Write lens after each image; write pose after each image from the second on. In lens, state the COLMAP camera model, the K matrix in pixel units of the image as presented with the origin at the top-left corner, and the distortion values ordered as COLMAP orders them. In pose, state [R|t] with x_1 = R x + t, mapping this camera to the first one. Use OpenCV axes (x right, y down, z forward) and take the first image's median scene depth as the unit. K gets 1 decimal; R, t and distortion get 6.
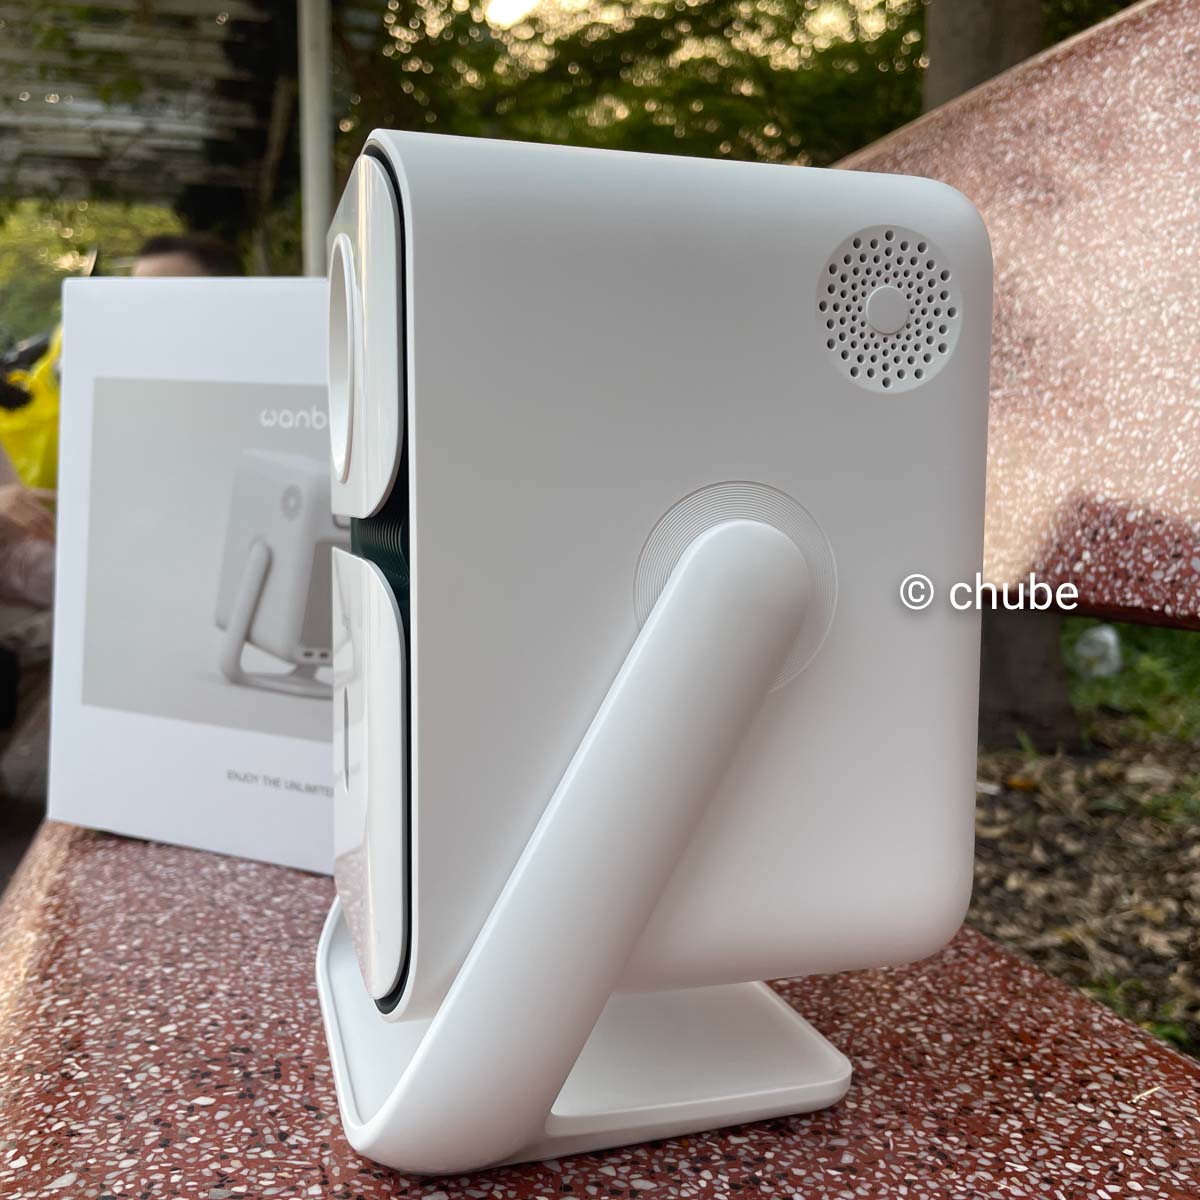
lens RADIAL K [[1243.9, 0, 586.6], [0, 1243.9, 599.1], [0, 0, 1]] dist [0.061147, -0.100352]
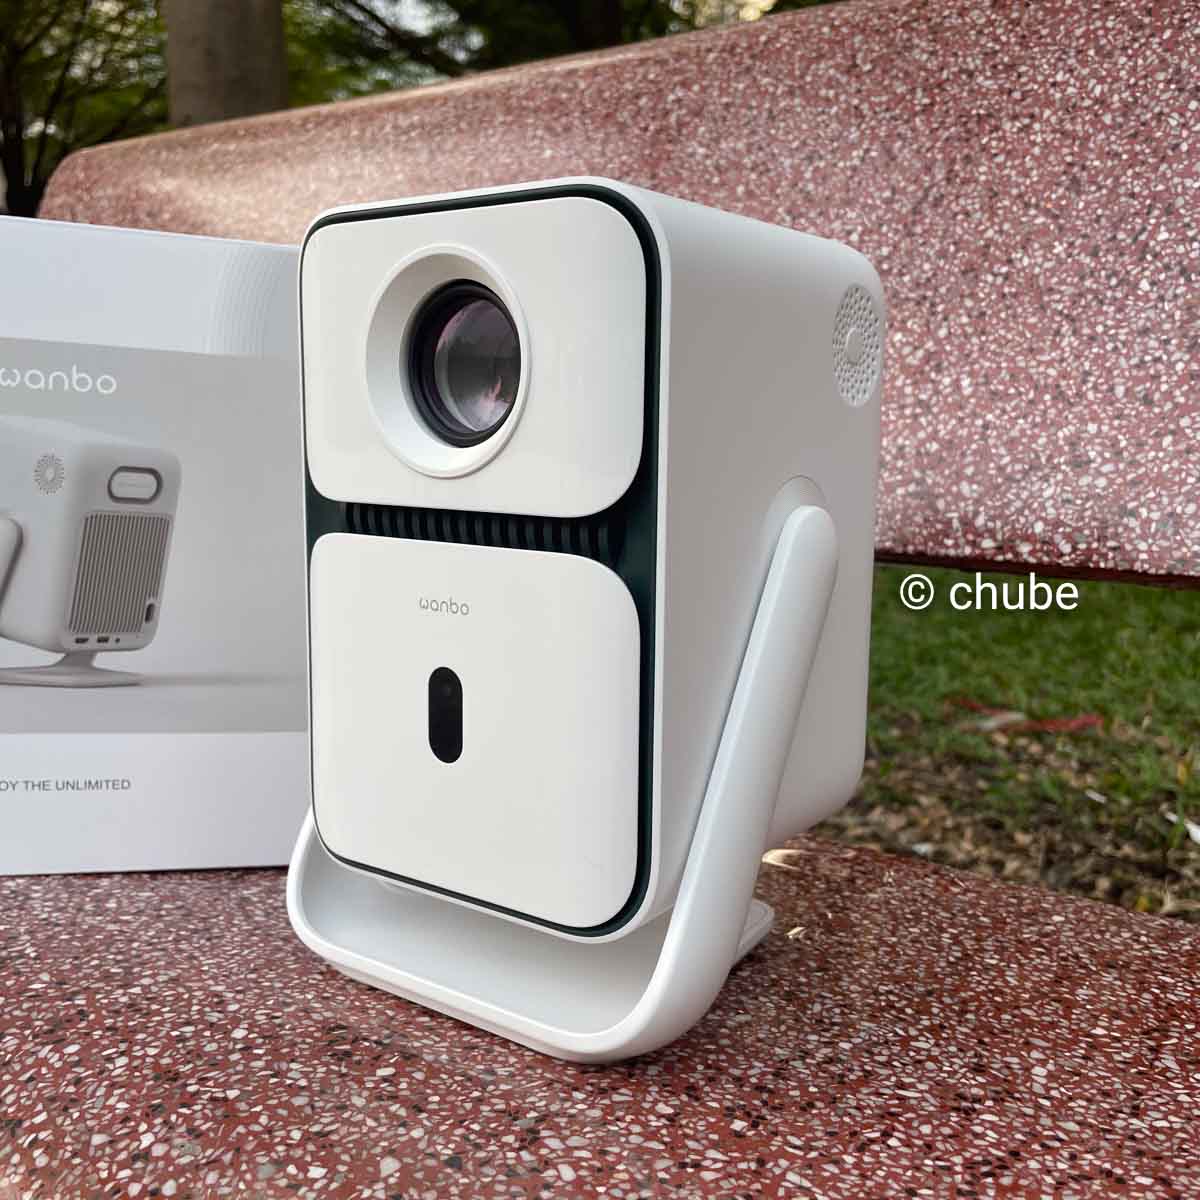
lens RADIAL K [[1243.9, 0, 586.6], [0, 1243.9, 599.1], [0, 0, 1]] dist [0.061147, -0.100352]
pose [[0.792282, -0.084441, 0.604284, -0.663186], [0.042123, 0.995584, 0.083892, -0.064933], [-0.608700, -0.041012, 0.792340, 0.069751]]
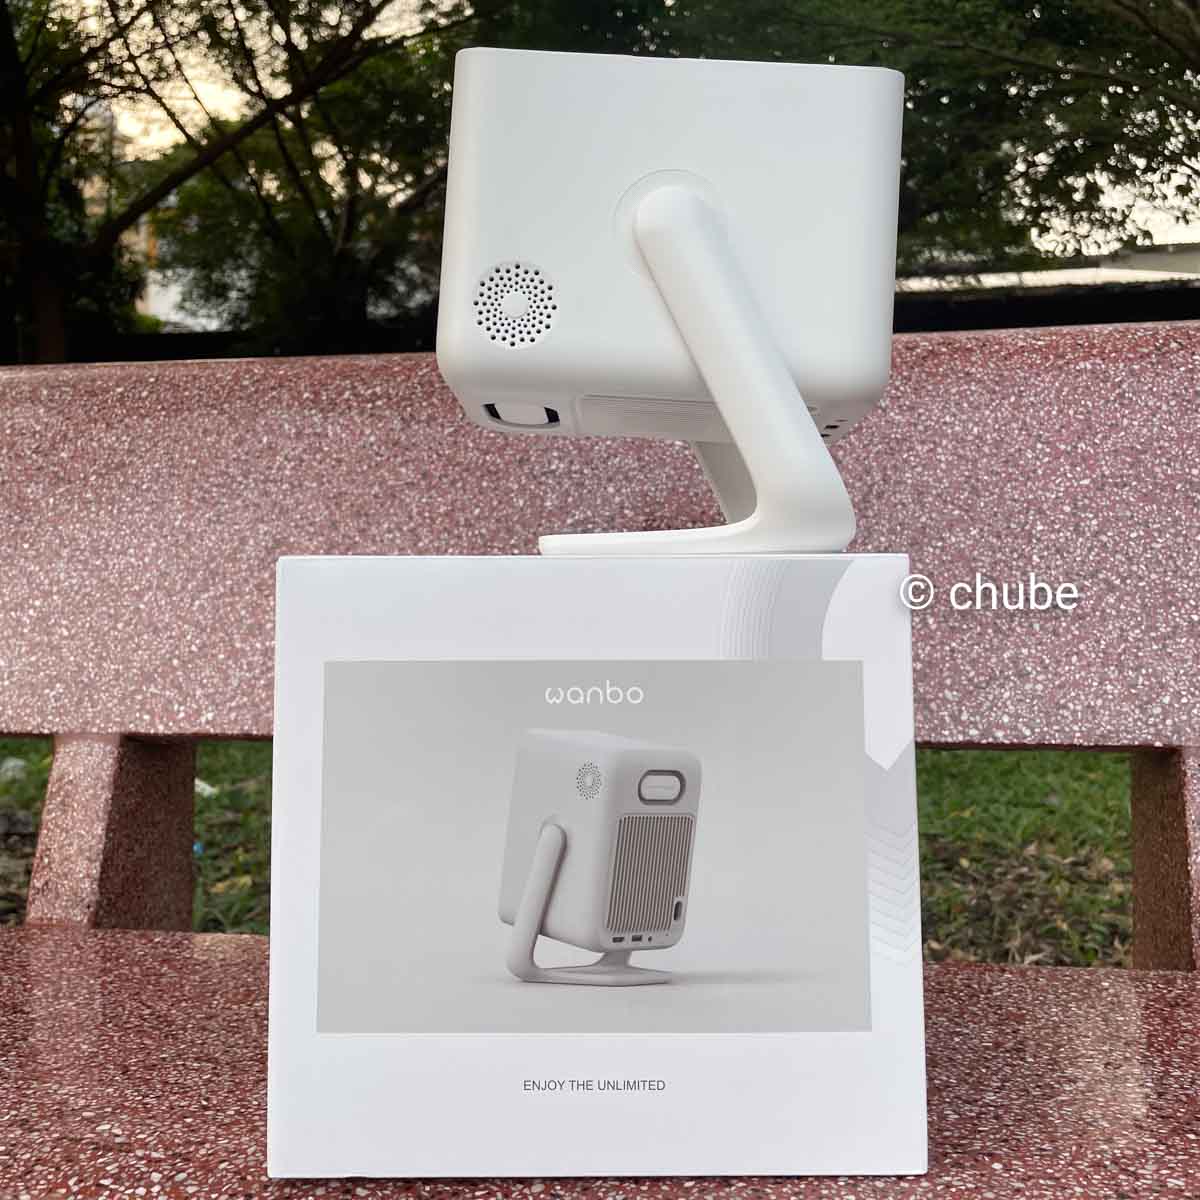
lens RADIAL K [[1230.8, 0, 602.1], [0, 1230.8, 531.8], [0, 0, 1]] dist [0.083083, -0.133053]
pose [[0.416070, -0.004565, 0.909321, -1.639591], [0.092245, 0.995041, -0.037213, -0.317793], [-0.904641, 0.099364, 0.414428, 0.622183]]
